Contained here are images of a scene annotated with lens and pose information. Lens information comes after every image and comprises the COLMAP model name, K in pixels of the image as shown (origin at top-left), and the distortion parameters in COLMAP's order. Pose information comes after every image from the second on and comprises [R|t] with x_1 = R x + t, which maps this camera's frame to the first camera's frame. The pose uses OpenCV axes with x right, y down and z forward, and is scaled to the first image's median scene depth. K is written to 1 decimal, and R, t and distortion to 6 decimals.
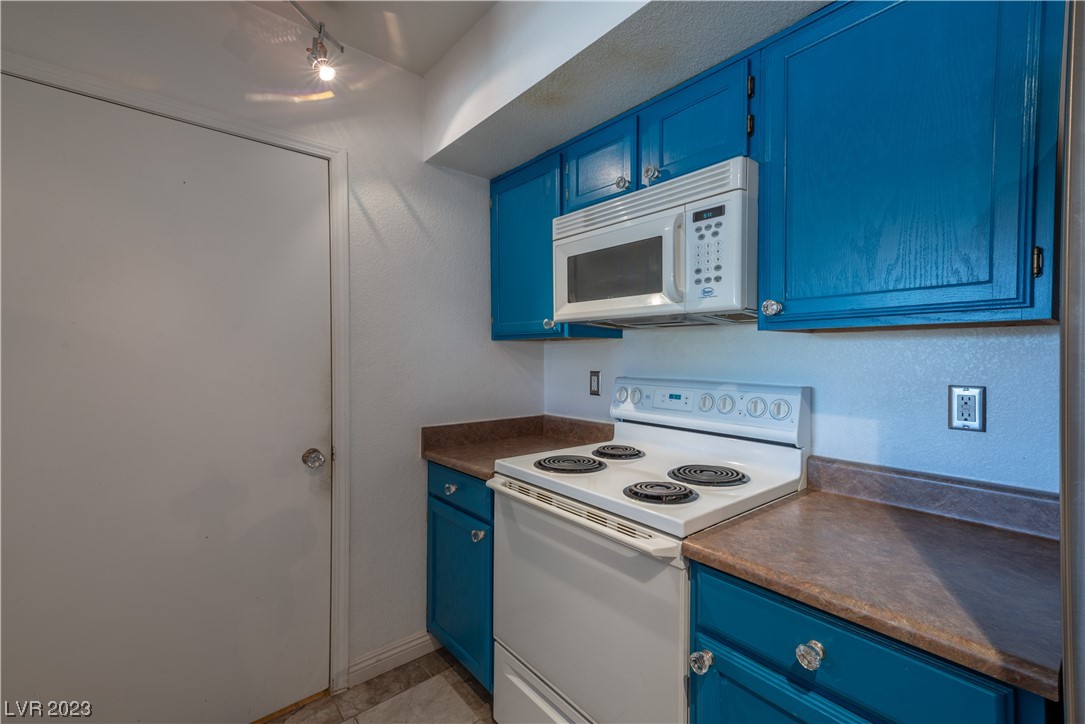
lens RADIAL K [[474.1, 0, 611.9], [0, 474.1, 361.4], [0, 0, 1]] dist [0.034839, 0.000040]
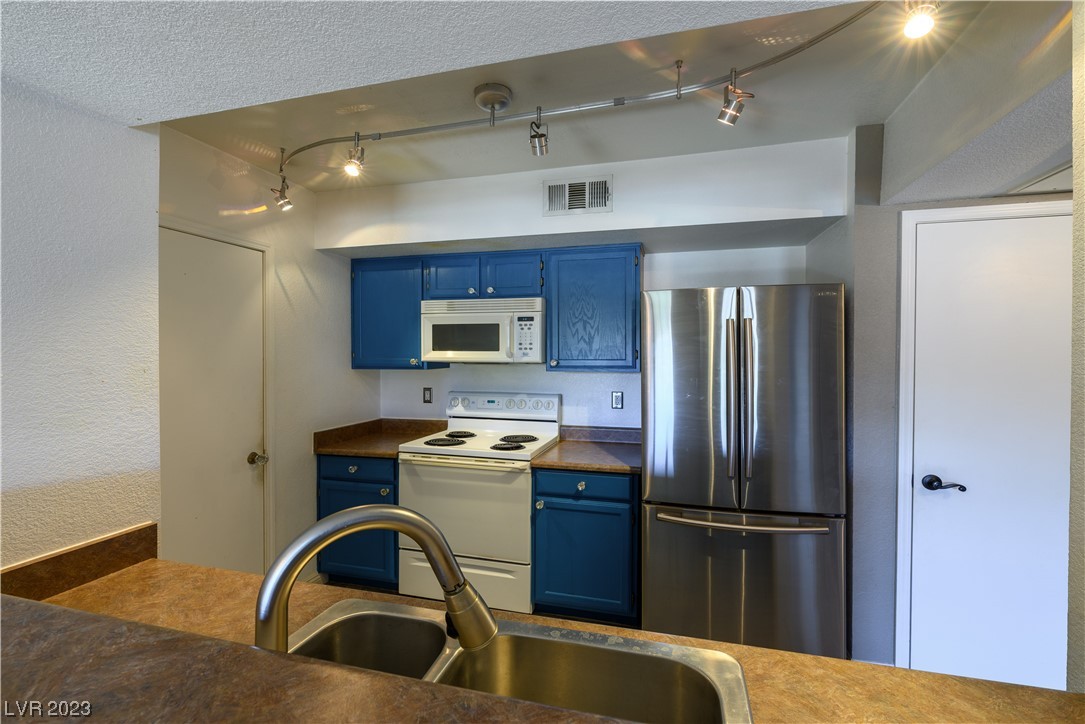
lens RADIAL K [[455.7, 0, 547.7], [0, 455.7, 360.1], [0, 0, 1]] dist [-0.000049, -0.000225]
pose [[0.864157, -0.011613, 0.503089, -0.663494], [0.010899, 0.999931, 0.004360, -0.108058], [-0.503105, 0.001716, 0.864224, -0.753601]]
